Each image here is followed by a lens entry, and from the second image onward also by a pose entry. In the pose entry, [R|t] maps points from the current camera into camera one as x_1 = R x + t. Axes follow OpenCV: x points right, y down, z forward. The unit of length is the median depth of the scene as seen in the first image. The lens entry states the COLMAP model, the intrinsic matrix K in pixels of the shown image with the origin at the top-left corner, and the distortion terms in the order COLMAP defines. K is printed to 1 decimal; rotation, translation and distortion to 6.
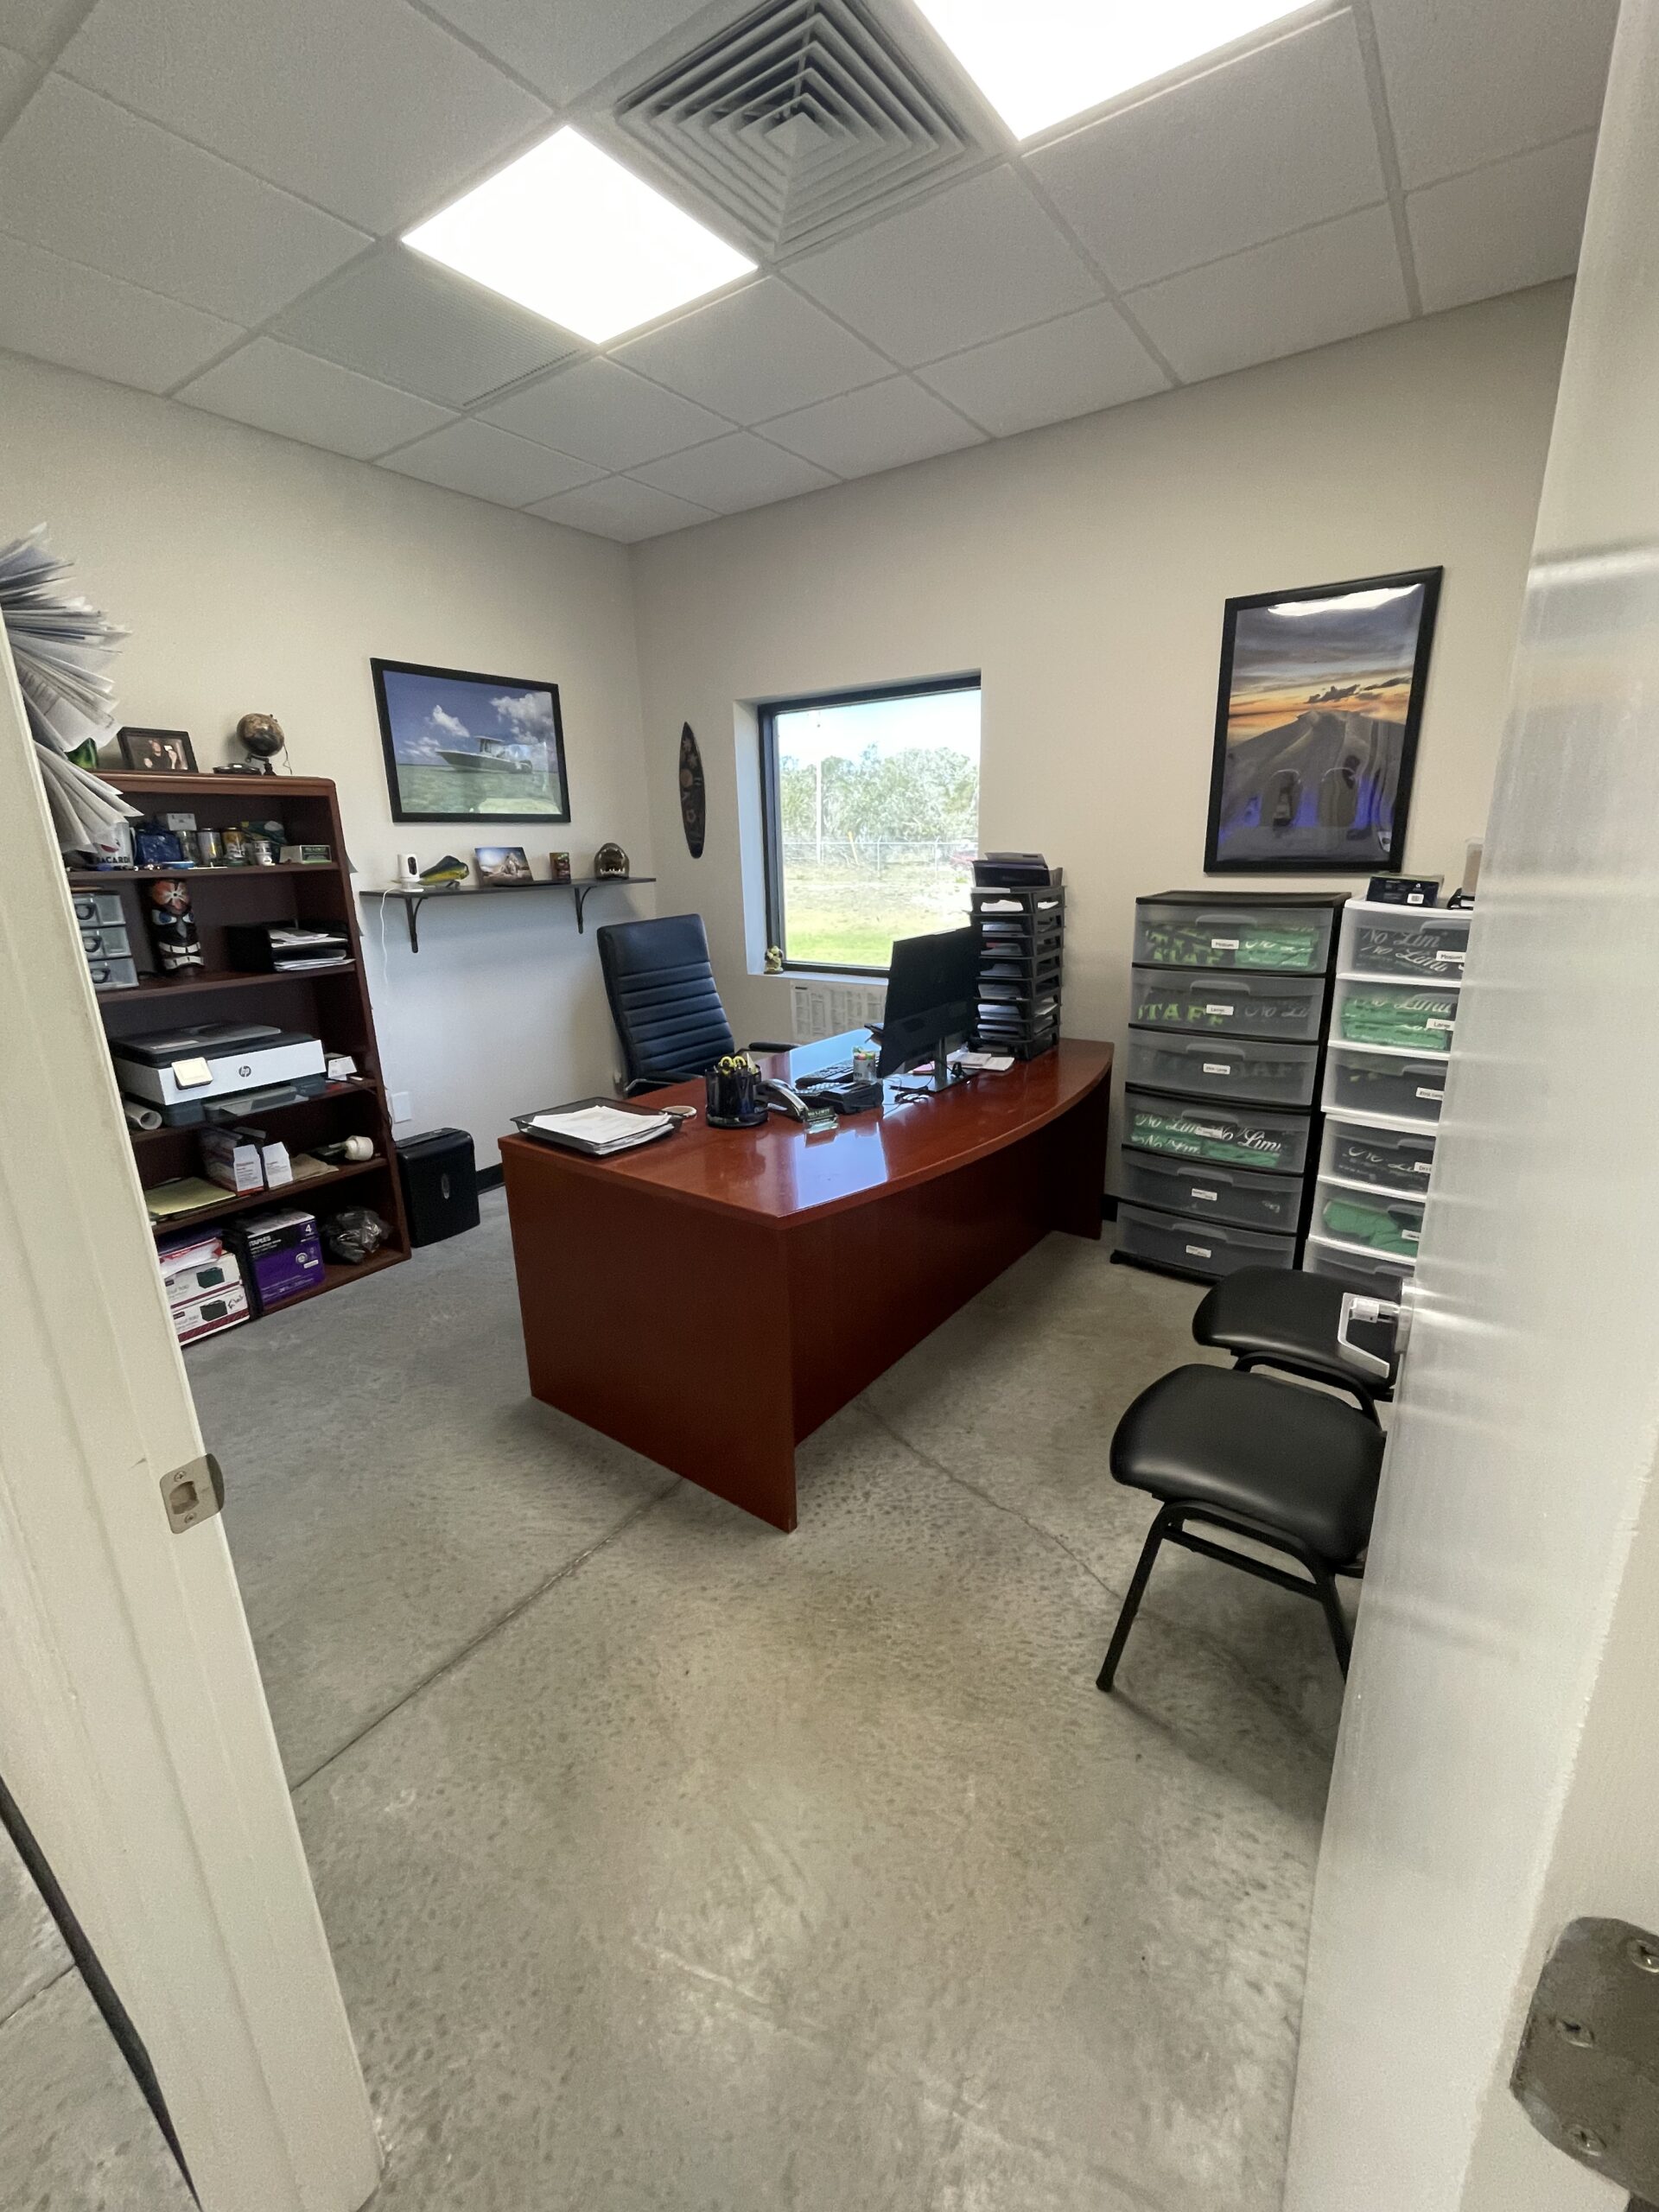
lens RADIAL K [[909.4, 0, 834.8], [0, 909.4, 1097.8], [0, 0, 1]] dist [-0.004266, 0.001023]
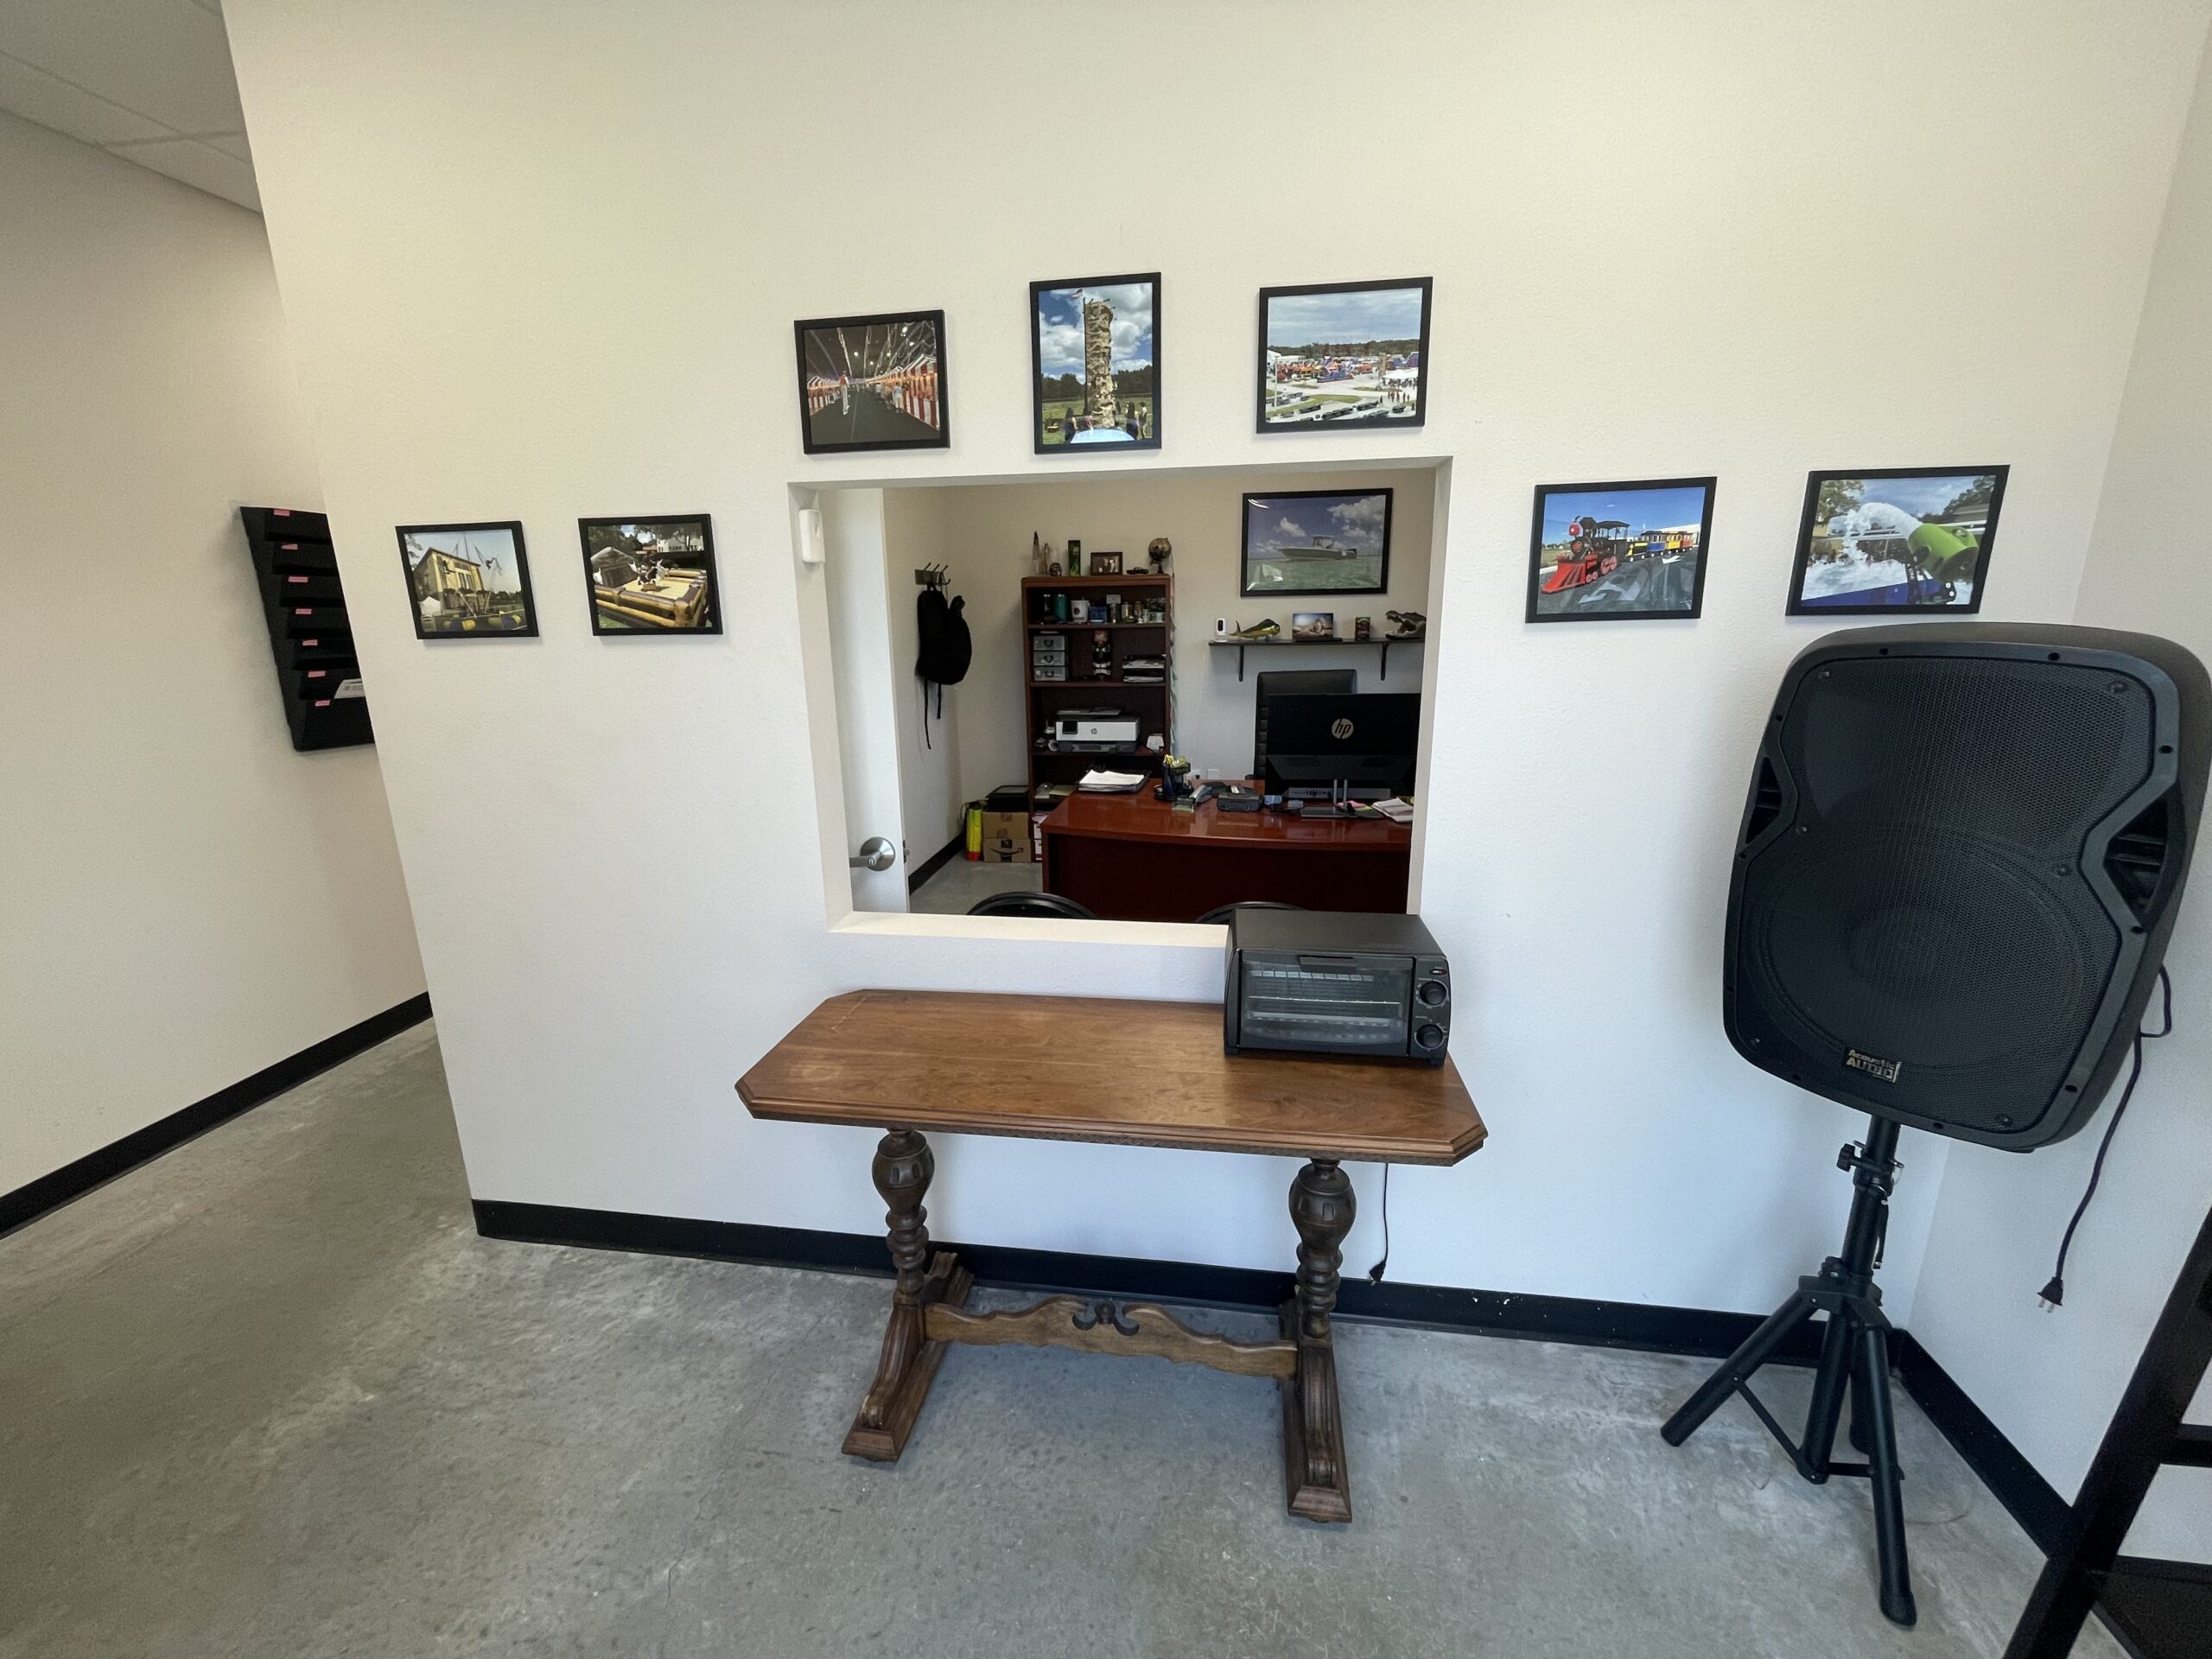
lens RADIAL K [[909.4, 0, 1101.0], [0, 909.4, 831.1], [0, 0, 1]] dist [-0.004266, 0.001023]
pose [[0.453106, 0.228369, -0.861709, 0.815112], [-0.235910, 0.962886, 0.131136, -0.063579], [0.859675, 0.143868, 0.490164, 0.090660]]
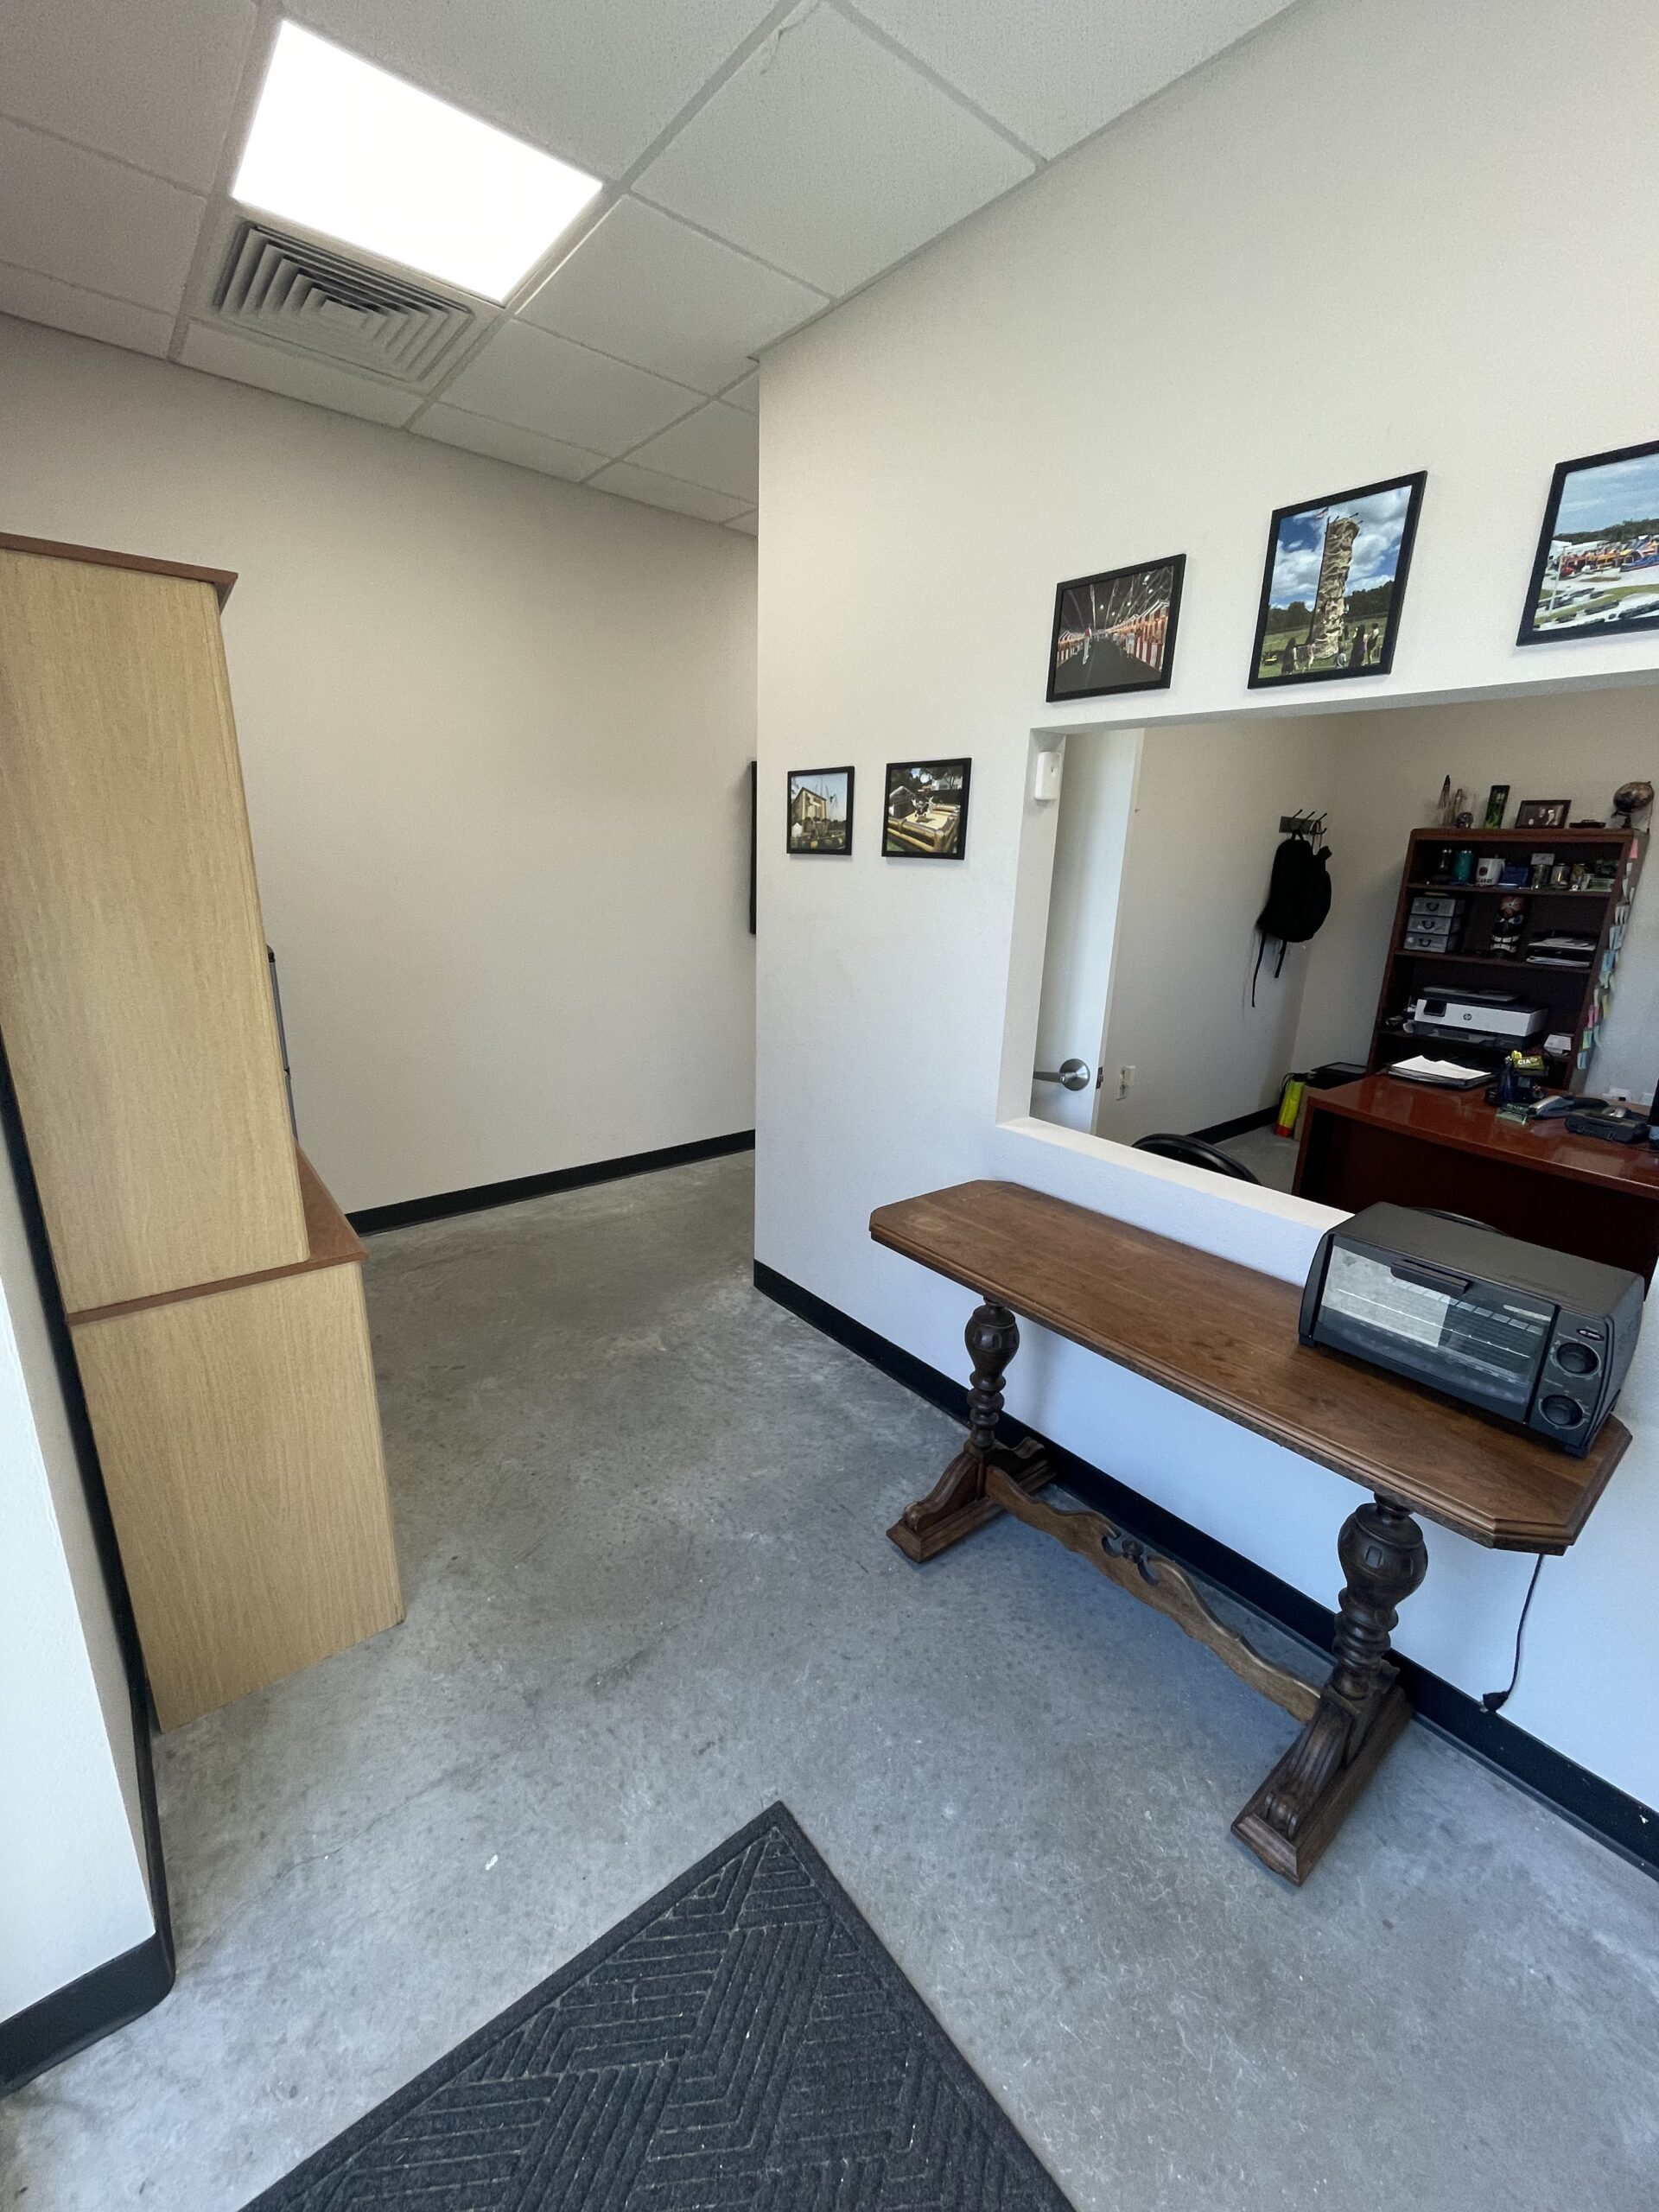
lens RADIAL K [[909.4, 0, 824.8], [0, 909.4, 1106.4], [0, 0, 1]] dist [-0.004266, 0.001023]
pose [[-0.264530, 0.274159, -0.924587, 0.897115], [-0.287219, 0.892834, 0.346918, -0.092072], [0.920614, 0.357329, -0.157438, 0.221338]]
